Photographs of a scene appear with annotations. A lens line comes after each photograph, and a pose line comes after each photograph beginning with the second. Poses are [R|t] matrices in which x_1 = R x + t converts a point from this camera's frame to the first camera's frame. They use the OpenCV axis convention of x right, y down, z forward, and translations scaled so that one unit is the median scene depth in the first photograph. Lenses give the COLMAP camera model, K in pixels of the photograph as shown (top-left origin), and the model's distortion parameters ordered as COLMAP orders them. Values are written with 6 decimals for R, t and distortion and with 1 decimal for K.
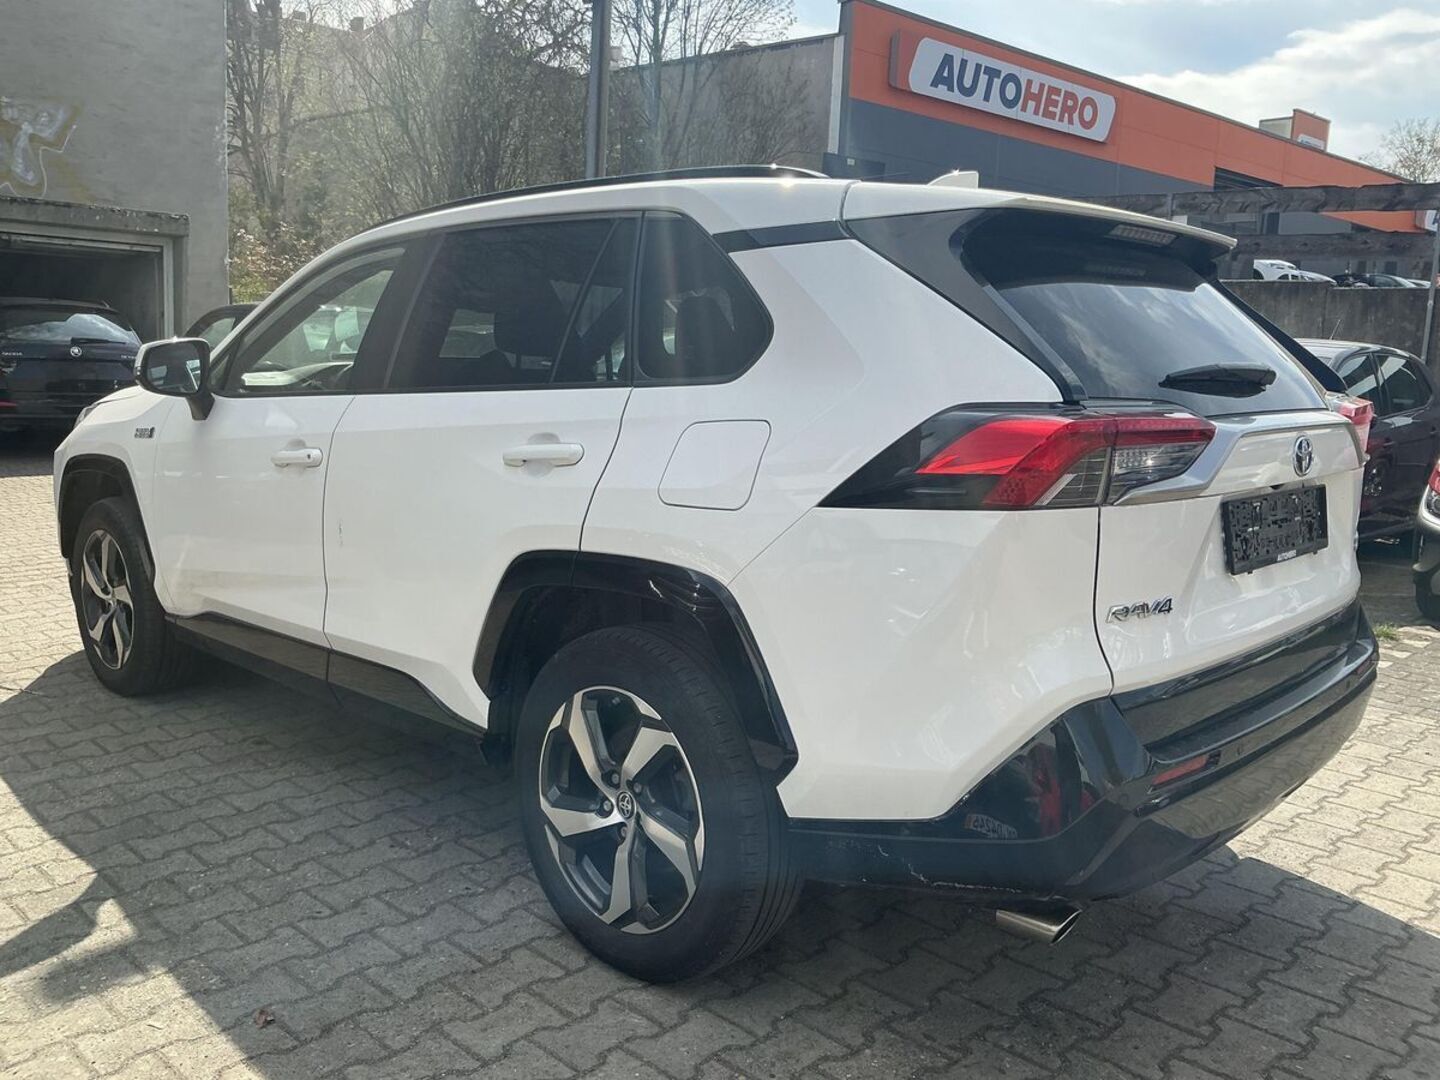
lens RADIAL K [[1231.7, 0, 720.3], [0, 1231.7, 534.2], [0, 0, 1]] dist [-0.016416, -0.034903]
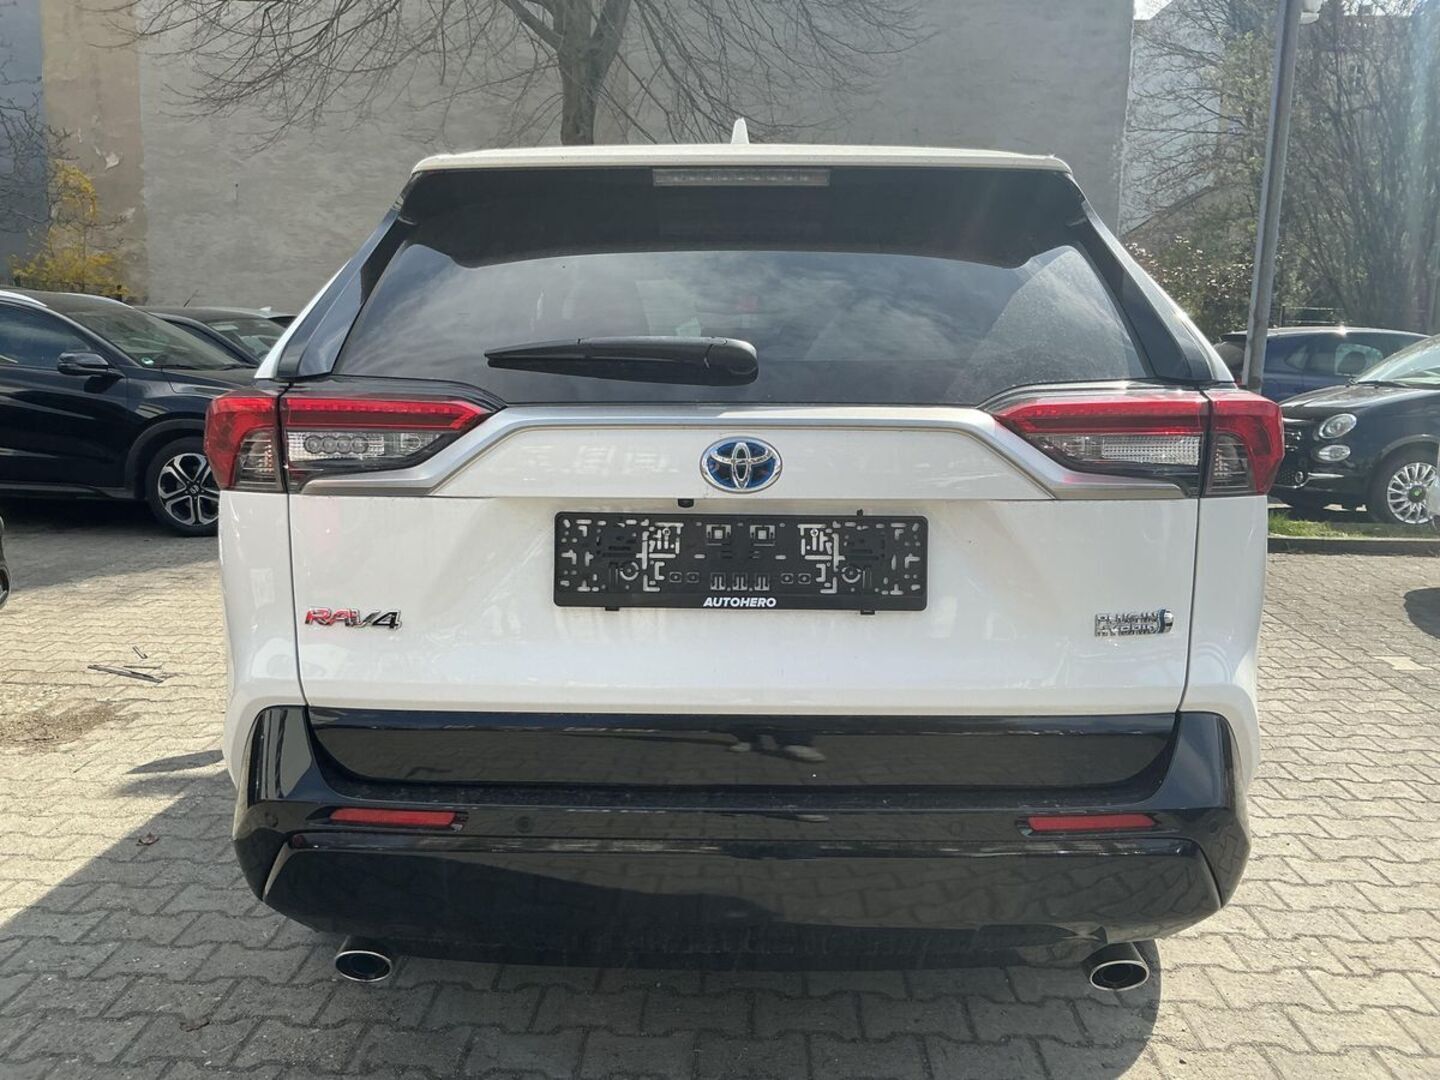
lens RADIAL K [[1231.7, 0, 693.7], [0, 1231.7, 505.1], [0, 0, 1]] dist [-0.016416, -0.034903]
pose [[0.674900, 0.076061, -0.733979, 0.797044], [-0.102702, 0.994675, 0.008642, -0.035530], [0.730727, 0.069549, 0.679117, 0.401033]]
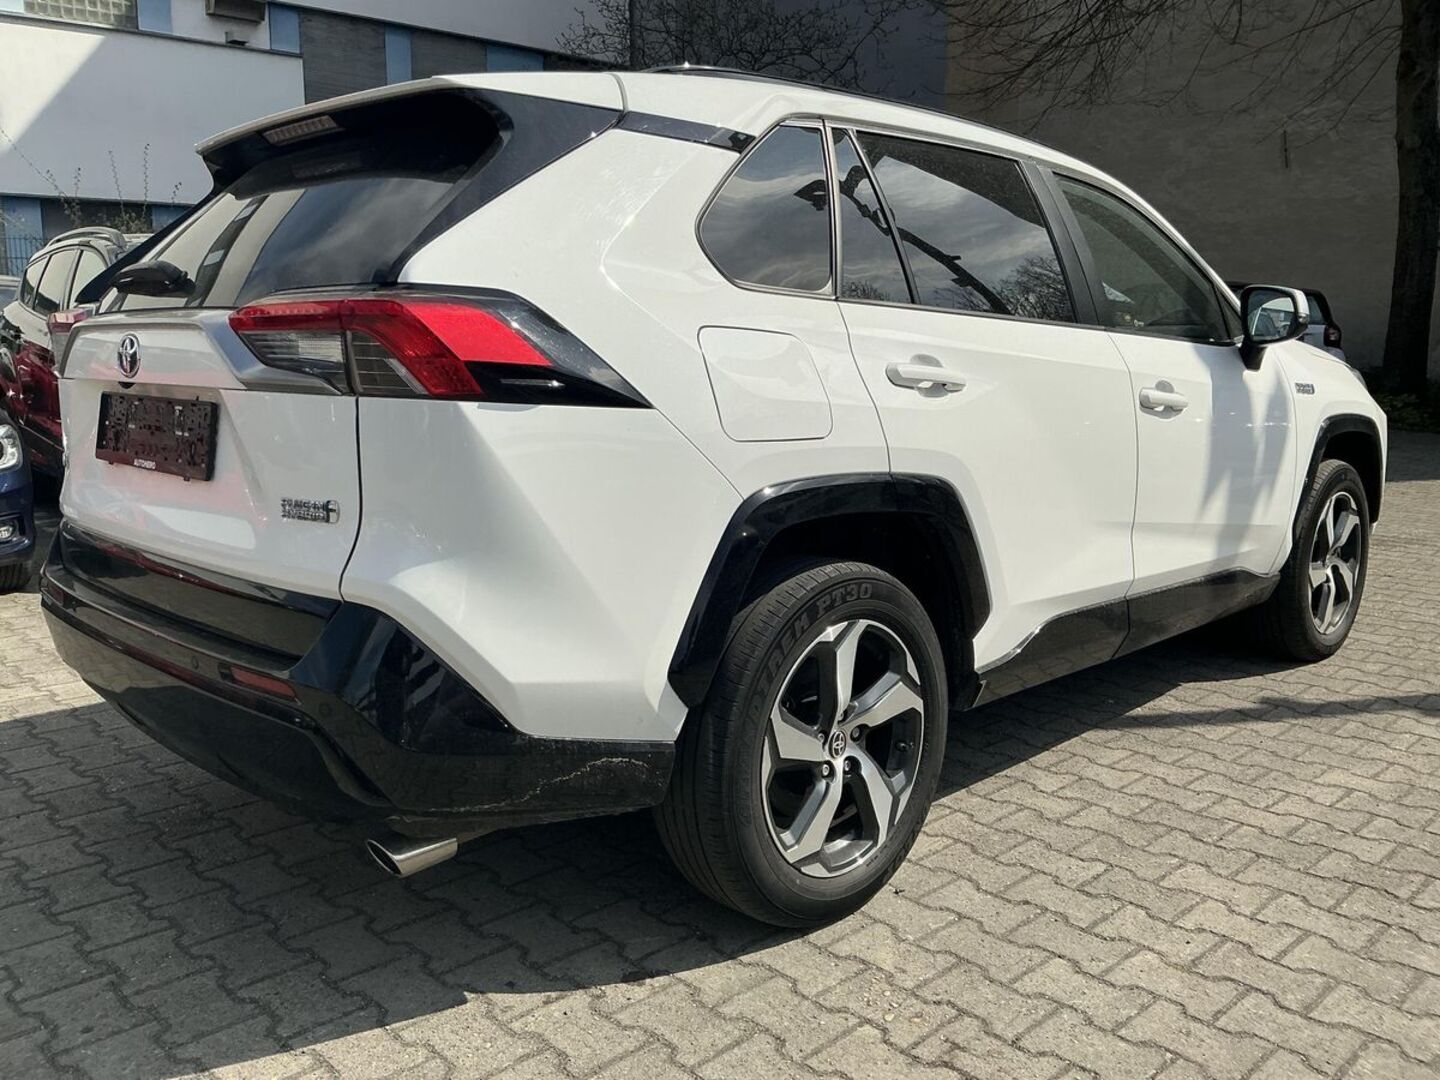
lens RADIAL K [[1231.7, 0, 707.9], [0, 1231.7, 539.6], [0, 0, 1]] dist [-0.016416, -0.034903]
pose [[-0.033364, 0.143016, -0.989158, 1.140313], [-0.153161, 0.977287, 0.146466, -0.106722], [0.987638, 0.156387, -0.010701, 1.190228]]
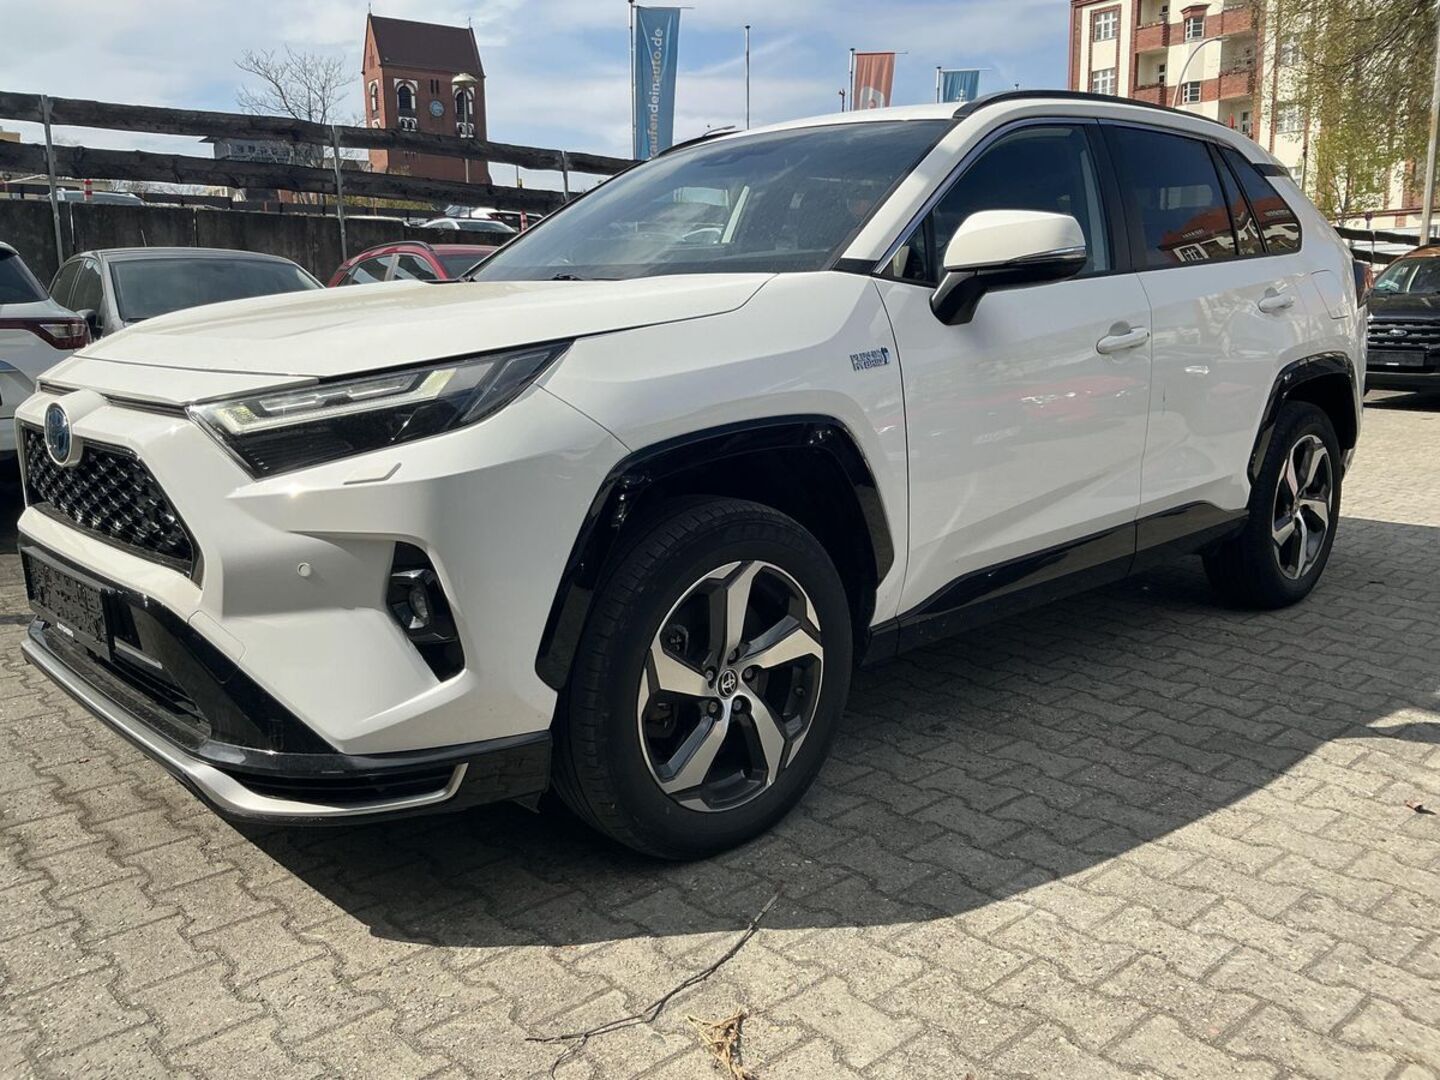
lens RADIAL K [[1231.7, 0, 713.2], [0, 1231.7, 548.2], [0, 0, 1]] dist [-0.016416, -0.034903]
pose [[0.051101, -0.229499, 0.971967, -1.499498], [0.163007, 0.962103, 0.218600, -0.188877], [-0.985301, 0.147266, 0.086574, 1.396486]]
